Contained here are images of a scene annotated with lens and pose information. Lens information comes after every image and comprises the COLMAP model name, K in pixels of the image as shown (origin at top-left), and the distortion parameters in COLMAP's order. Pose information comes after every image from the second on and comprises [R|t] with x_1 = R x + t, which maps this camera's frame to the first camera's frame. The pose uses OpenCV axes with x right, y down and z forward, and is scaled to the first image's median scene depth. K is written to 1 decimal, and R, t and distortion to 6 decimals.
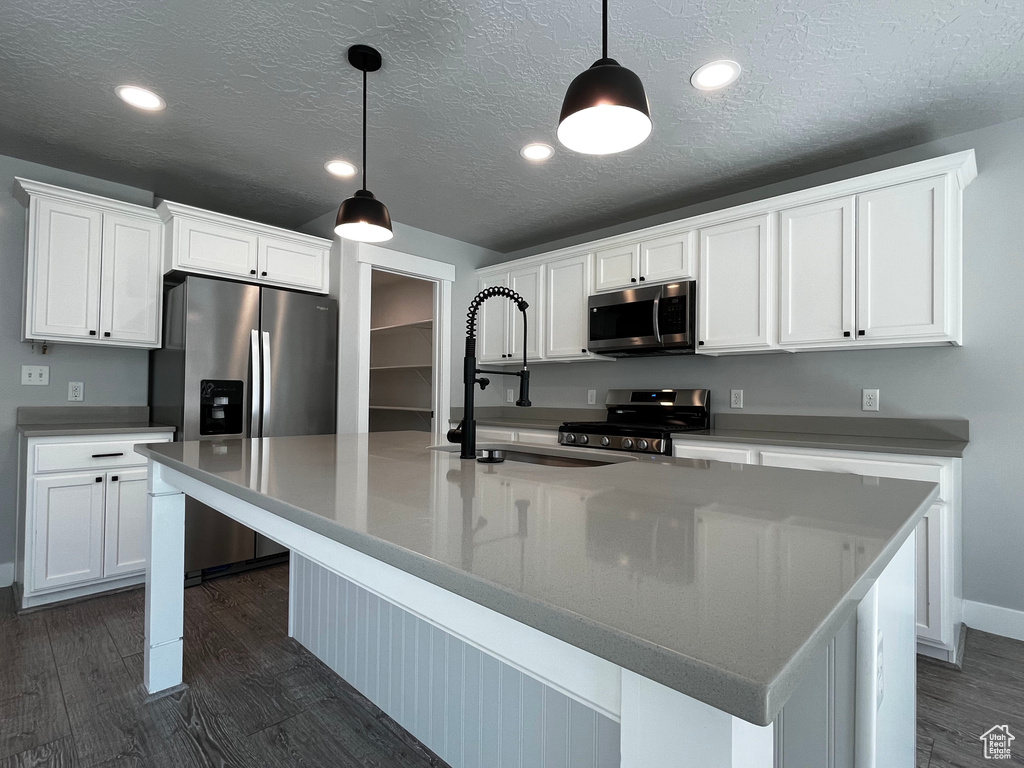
lens RADIAL K [[509.0, 0, 514.3], [0, 509.0, 386.3], [0, 0, 1]] dist [-0.001808, -0.000667]
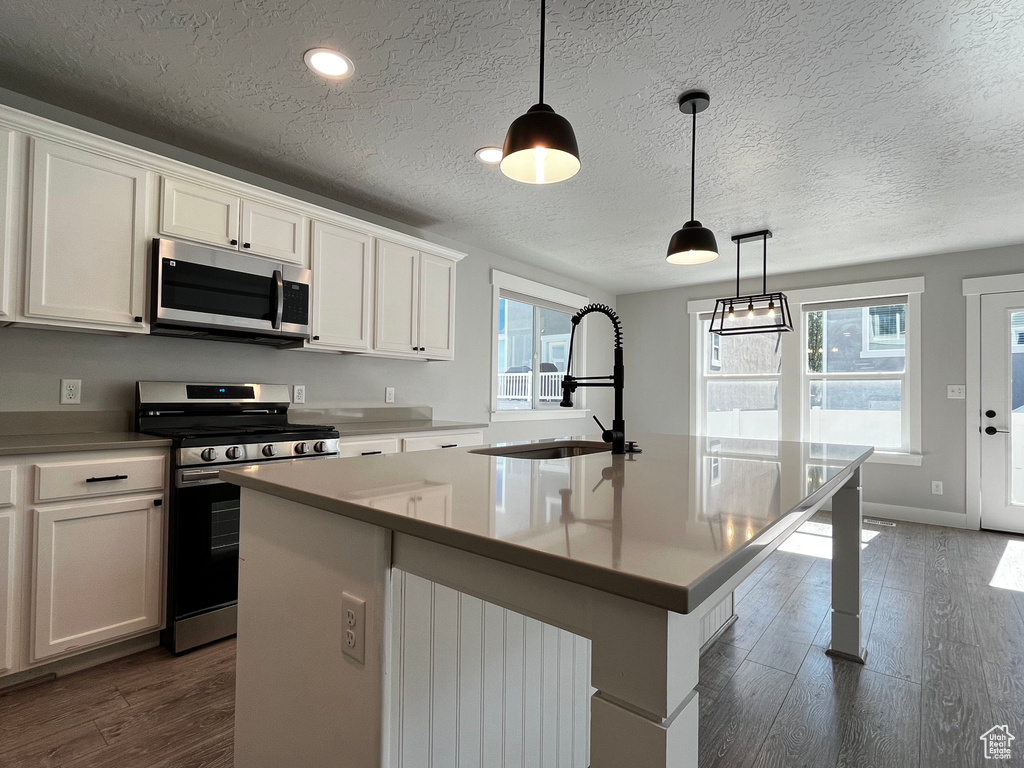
lens RADIAL K [[509.0, 0, 514.3], [0, 509.0, 386.3], [0, 0, 1]] dist [-0.001808, -0.000667]
pose [[-0.084558, 0.007271, 0.996392, -0.635150], [-0.032460, 0.999423, -0.010047, 0.005594], [-0.995890, -0.033193, -0.084273, 0.700816]]
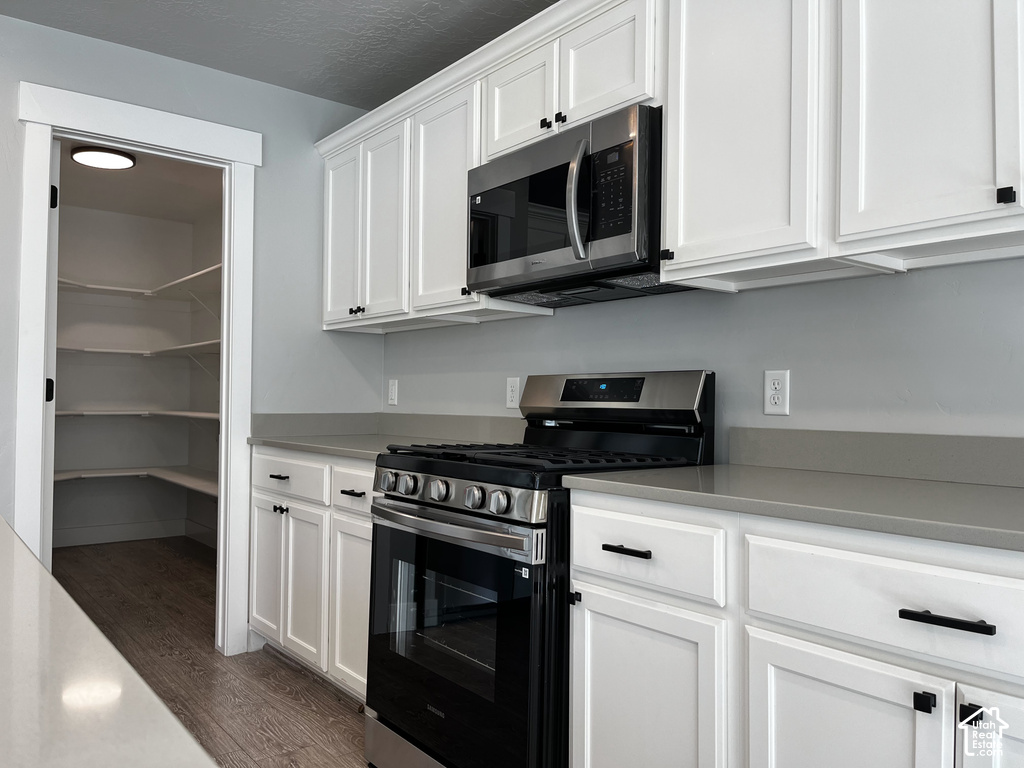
lens RADIAL K [[788.2, 0, 512.0], [0, 788.2, 384.0], [0, 0, 1]] dist [0.032711, -0.005873]
pose [[0.990425, -0.002468, -0.138028, 0.331832], [0.001726, 0.999983, -0.005498, 0.022219], [0.138039, 0.005208, 0.990413, 0.354877]]
